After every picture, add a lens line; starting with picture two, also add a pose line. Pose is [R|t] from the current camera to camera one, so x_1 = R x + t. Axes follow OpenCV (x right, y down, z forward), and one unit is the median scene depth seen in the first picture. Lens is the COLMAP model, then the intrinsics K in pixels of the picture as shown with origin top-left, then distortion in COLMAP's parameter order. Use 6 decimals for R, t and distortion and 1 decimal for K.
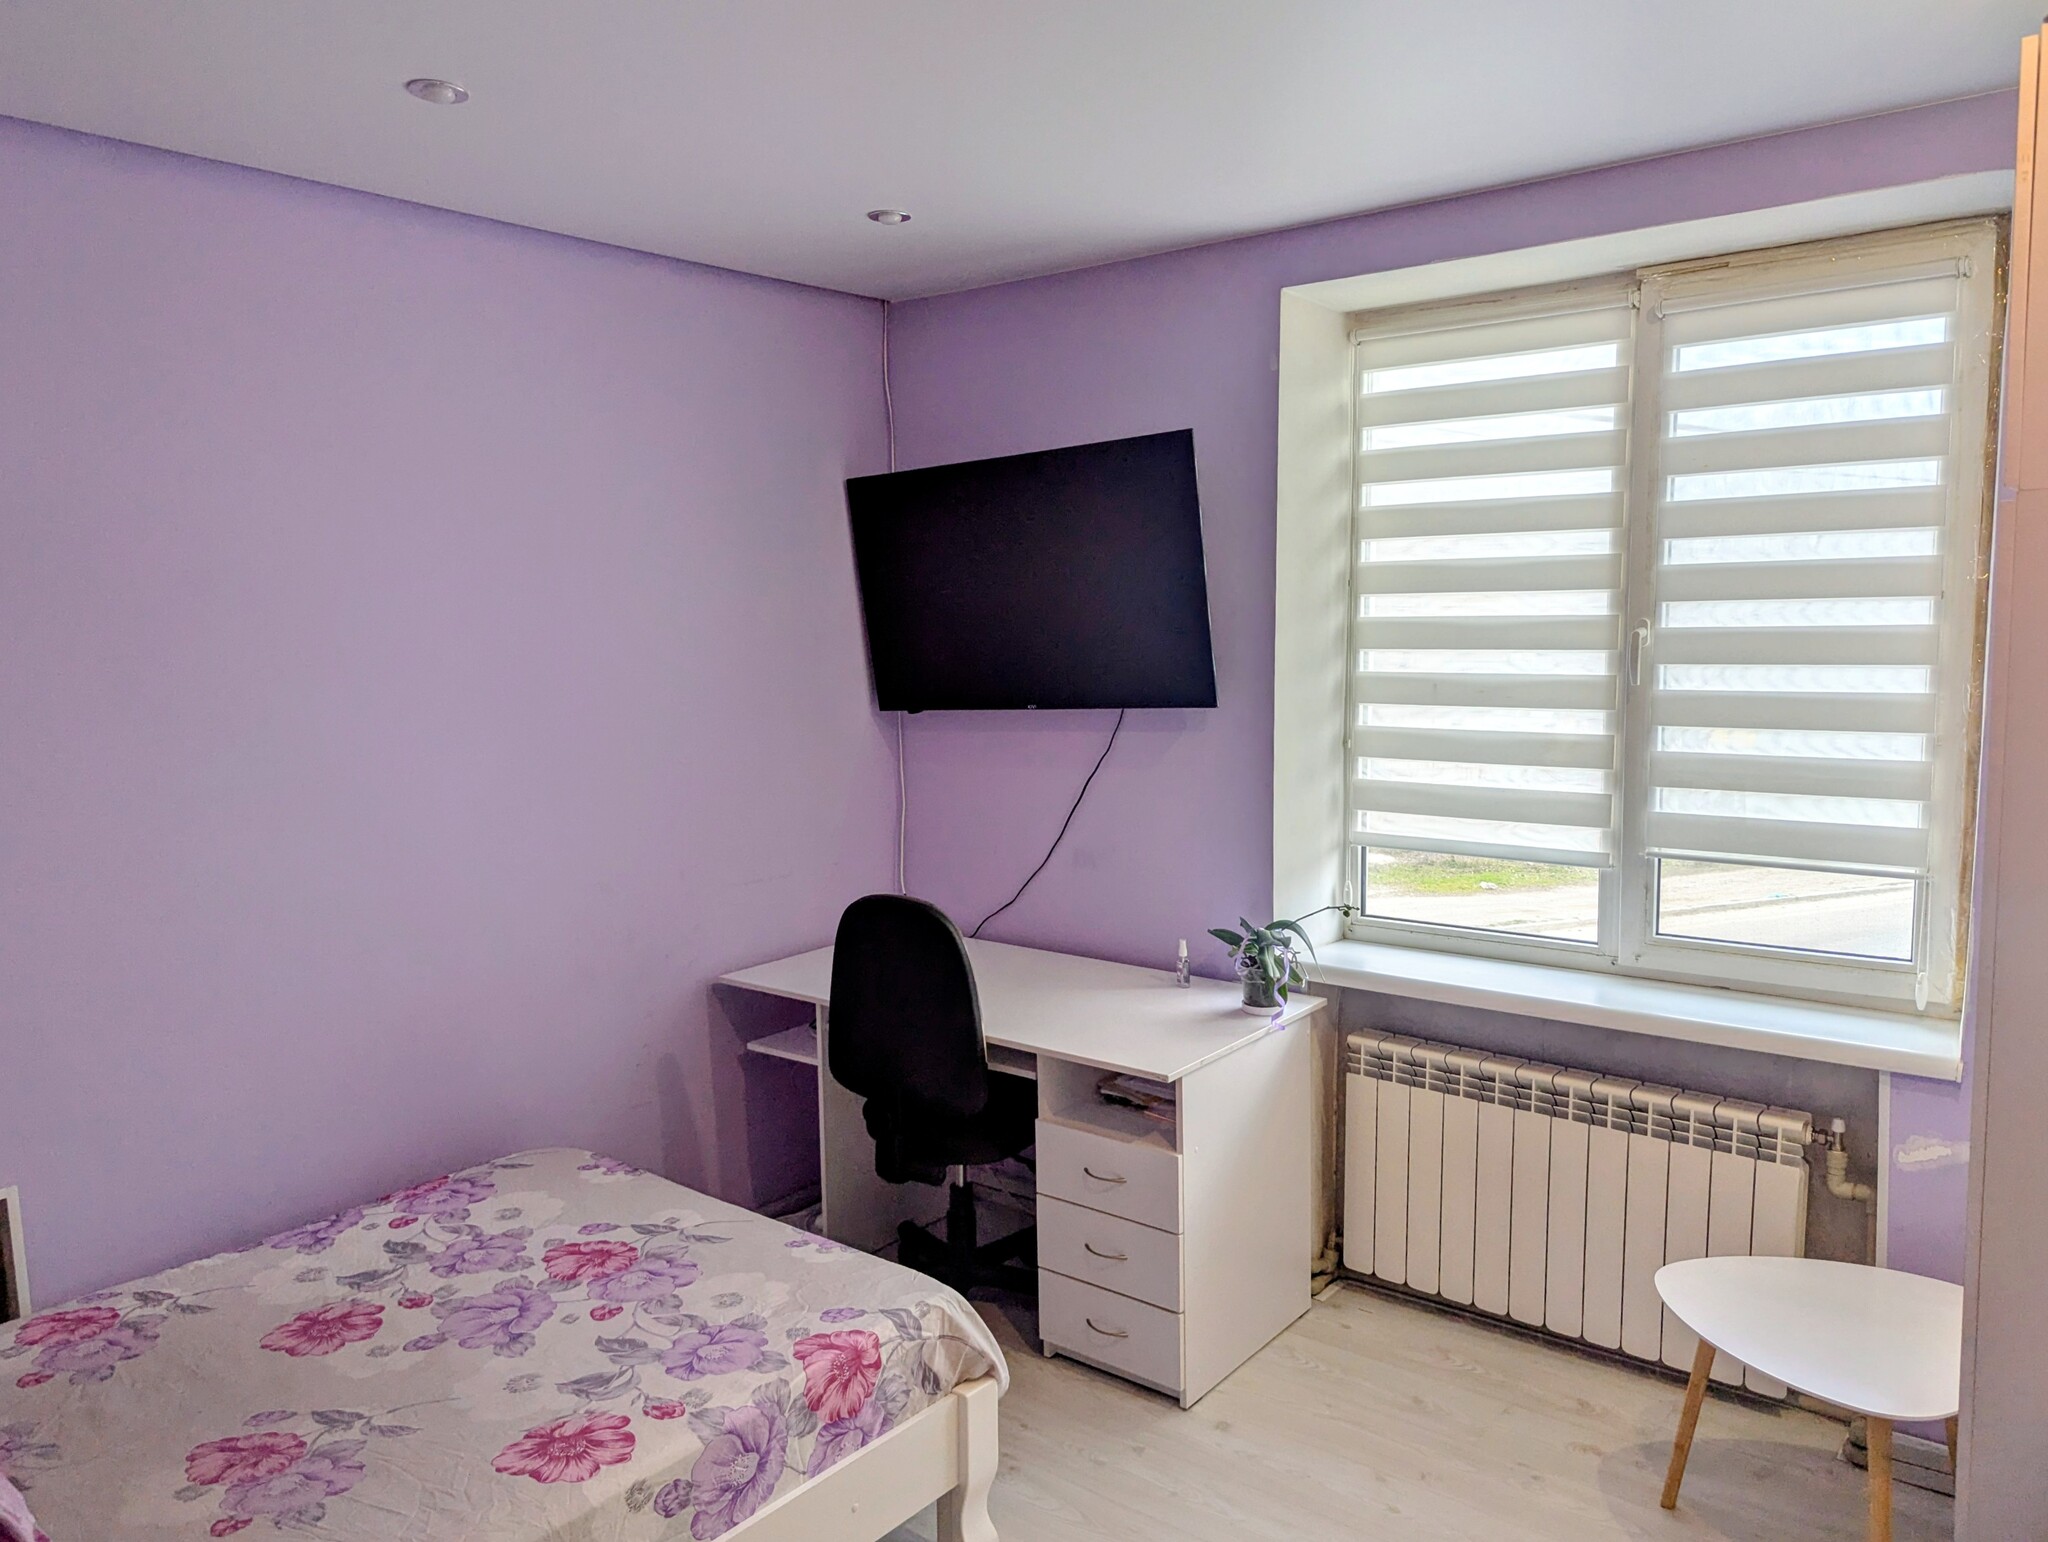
lens RADIAL K [[1524.8, 0, 990.2], [0, 1524.8, 771.0], [0, 0, 1]] dist [0.055275, -0.054072]
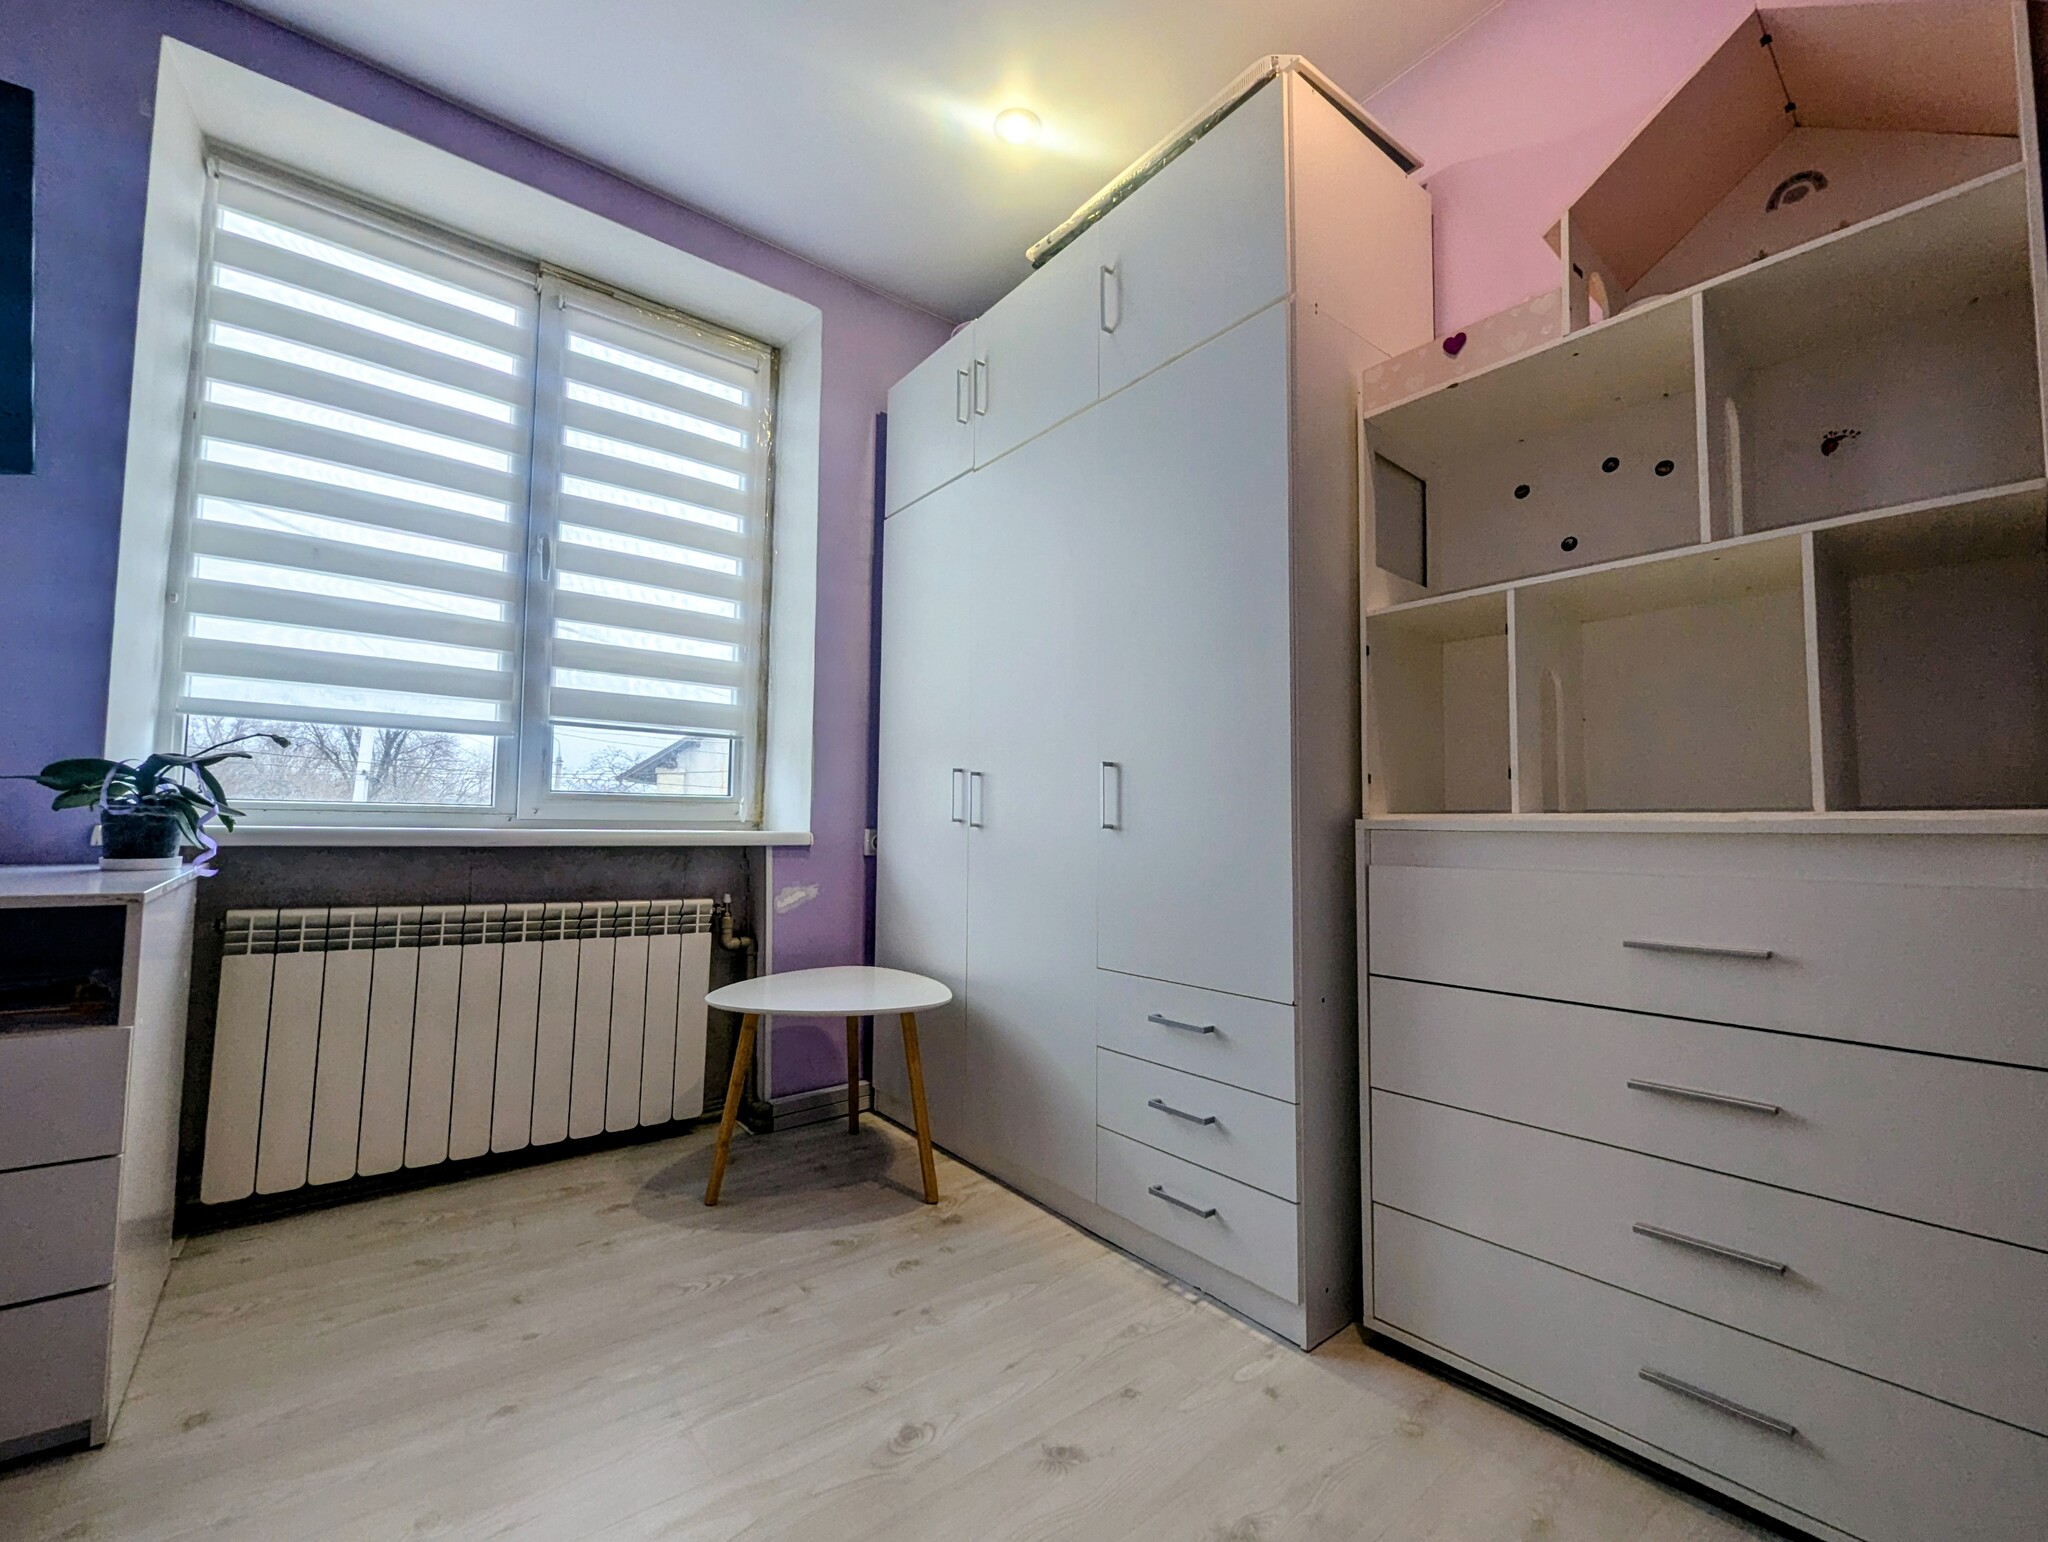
lens RADIAL K [[862.4, 0, 1050.3], [0, 862.4, 782.2], [0, 0, 1]] dist [-0.003747, -0.000562]
pose [[0.197723, 0.074893, 0.977393, -0.163680], [0.093014, 0.991145, -0.094763, 0.215983], [-0.975835, 0.109648, 0.189006, 0.525077]]
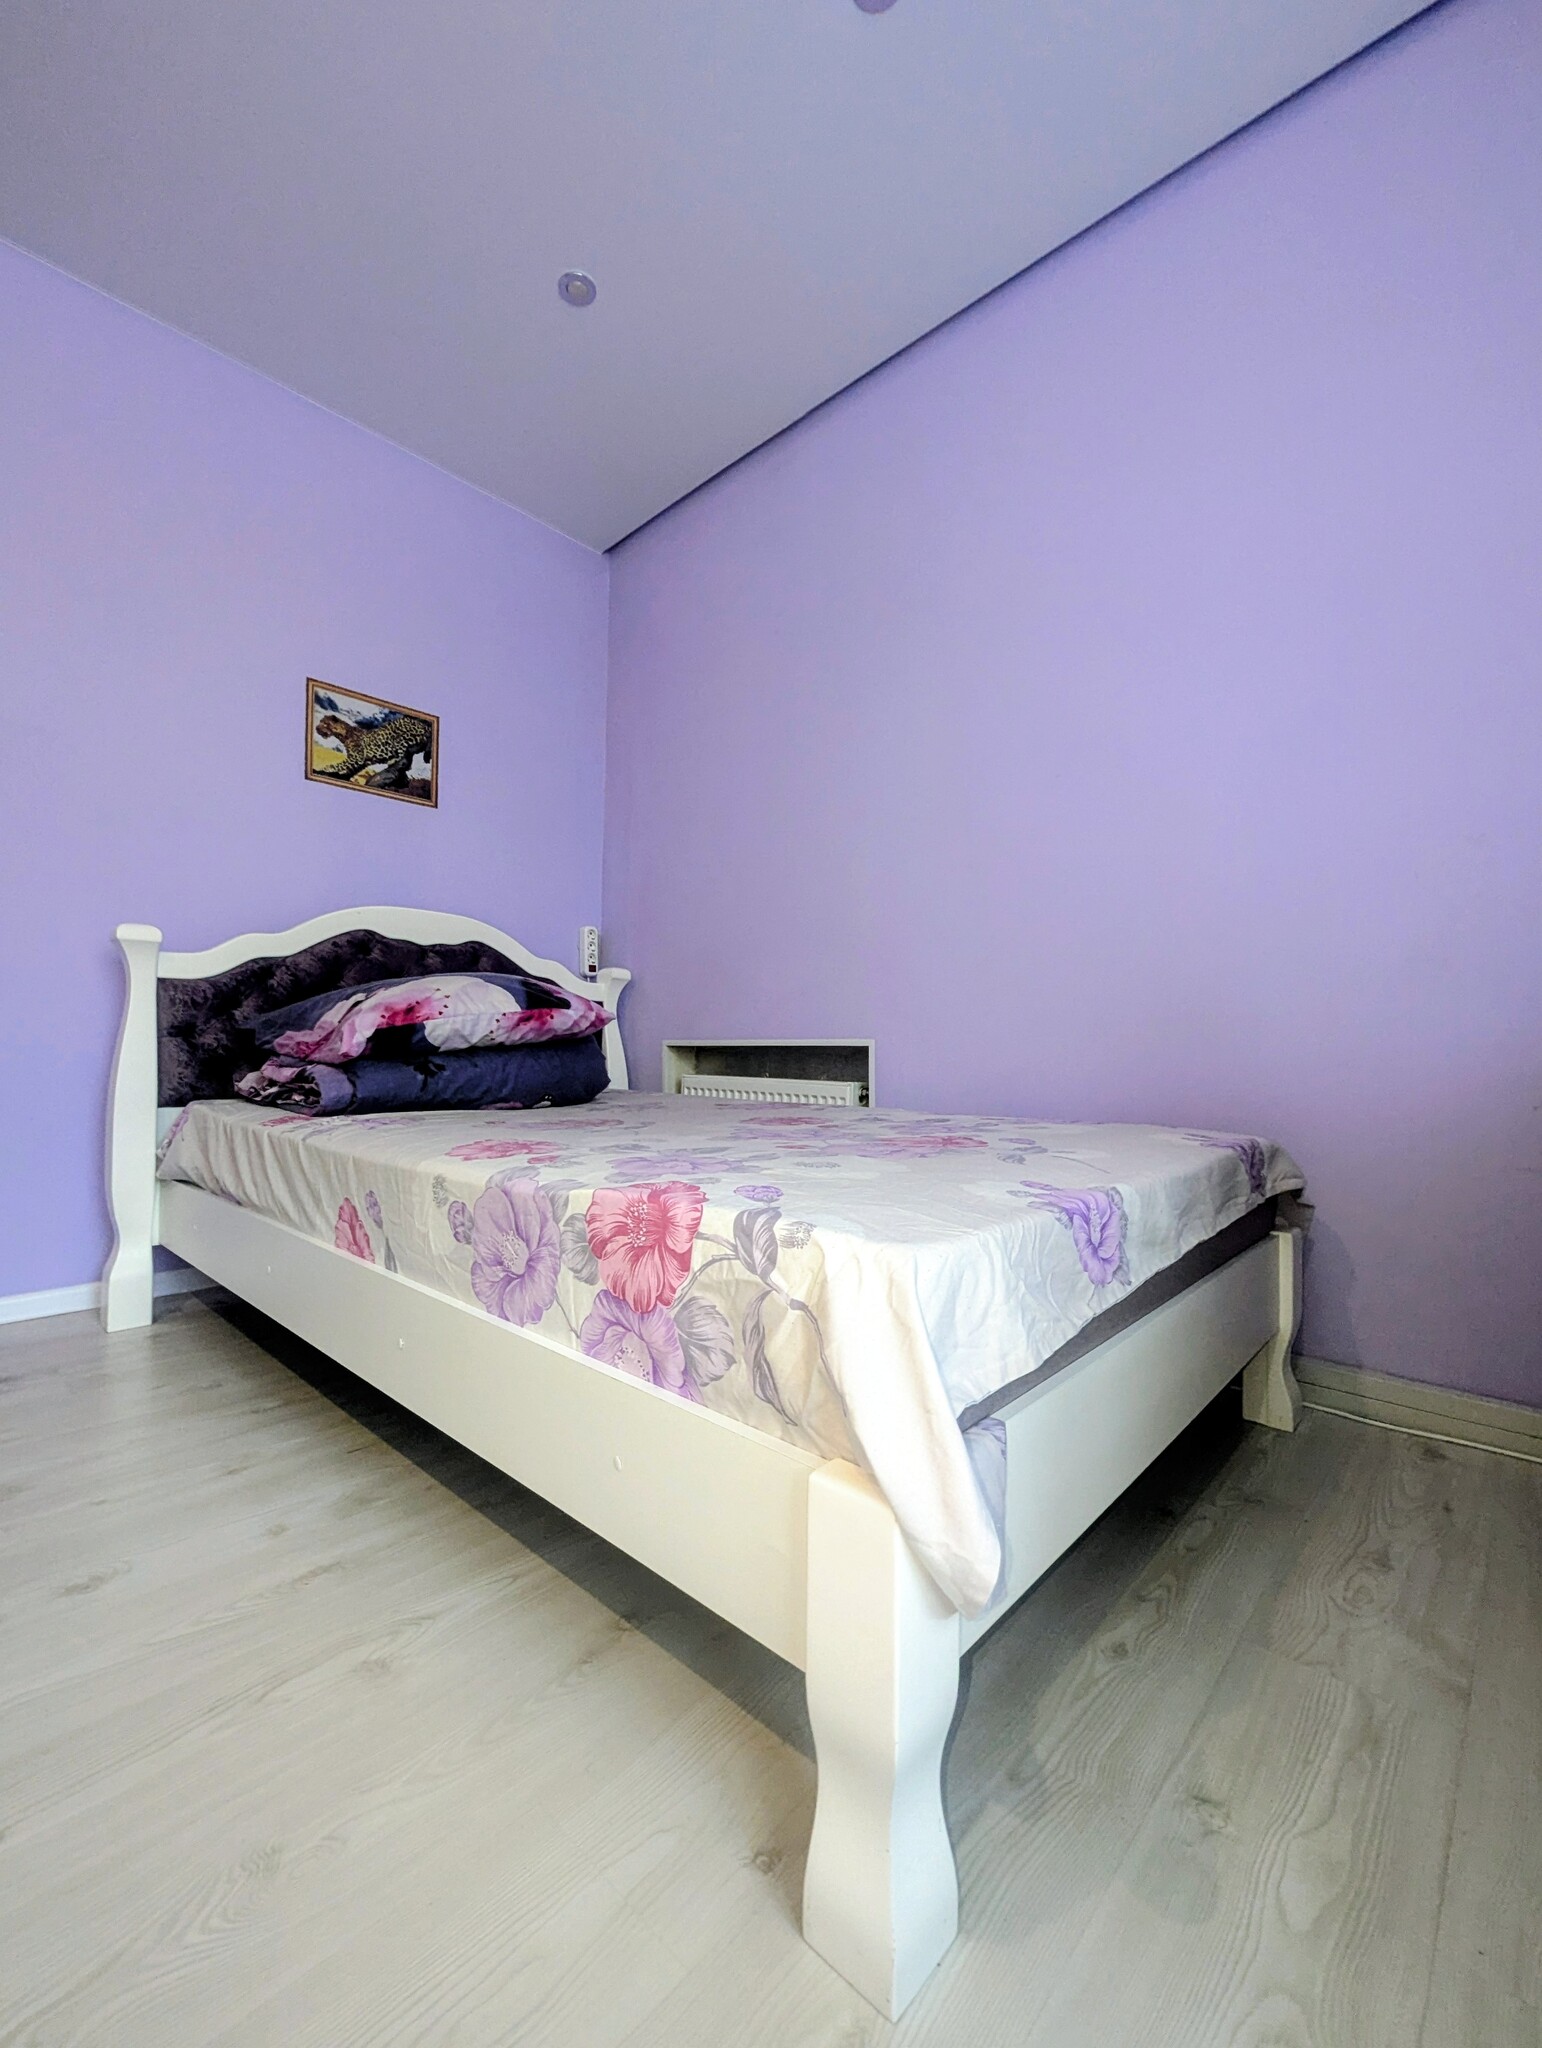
lens RADIAL K [[862.4, 0, 773.0], [0, 862.4, 1027.1], [0, 0, 1]] dist [-0.003747, -0.000562]
pose [[-0.050398, -0.007919, -0.998698, 0.193459], [-0.118455, 0.992958, -0.001896, 0.236410], [0.991680, 0.118205, -0.050981, 0.825421]]
